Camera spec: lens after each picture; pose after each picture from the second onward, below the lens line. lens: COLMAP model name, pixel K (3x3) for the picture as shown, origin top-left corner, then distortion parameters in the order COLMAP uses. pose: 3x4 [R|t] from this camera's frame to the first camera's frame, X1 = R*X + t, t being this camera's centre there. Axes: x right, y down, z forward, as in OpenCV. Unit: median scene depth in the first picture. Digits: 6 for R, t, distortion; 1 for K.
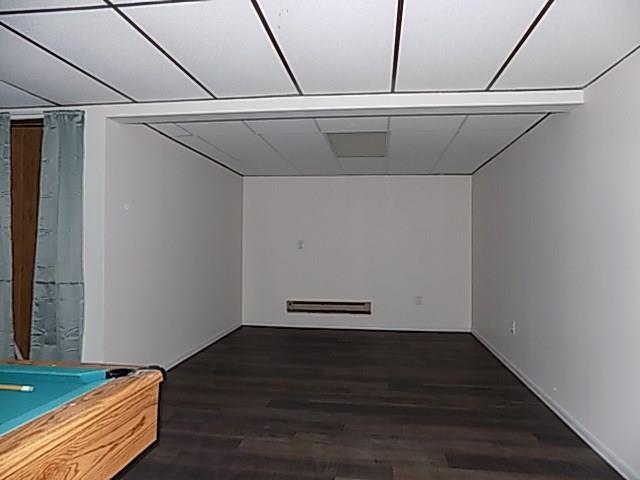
lens RADIAL K [[431.2, 0, 319.8], [0, 431.2, 237.5], [0, 0, 1]] dist [-0.047603, 0.019430]
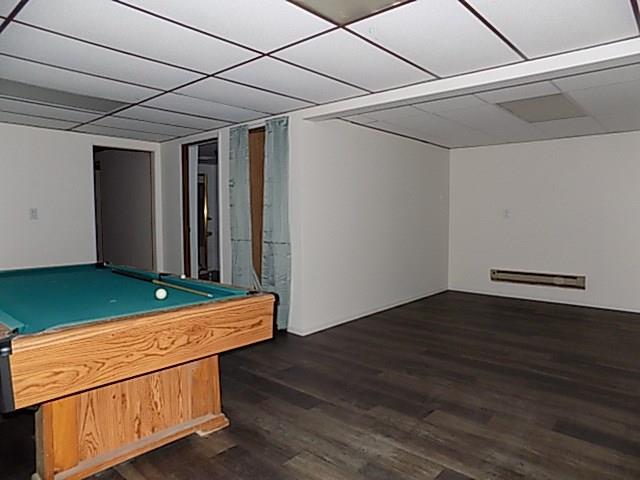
lens RADIAL K [[431.2, 0, 324.0], [0, 431.2, 239.3], [0, 0, 1]] dist [-0.047603, 0.019430]
pose [[0.825095, 0.020325, -0.564628, 0.318194], [0.019489, 0.997734, 0.064395, 0.006146], [0.564657, -0.064136, 0.822830, -0.086183]]
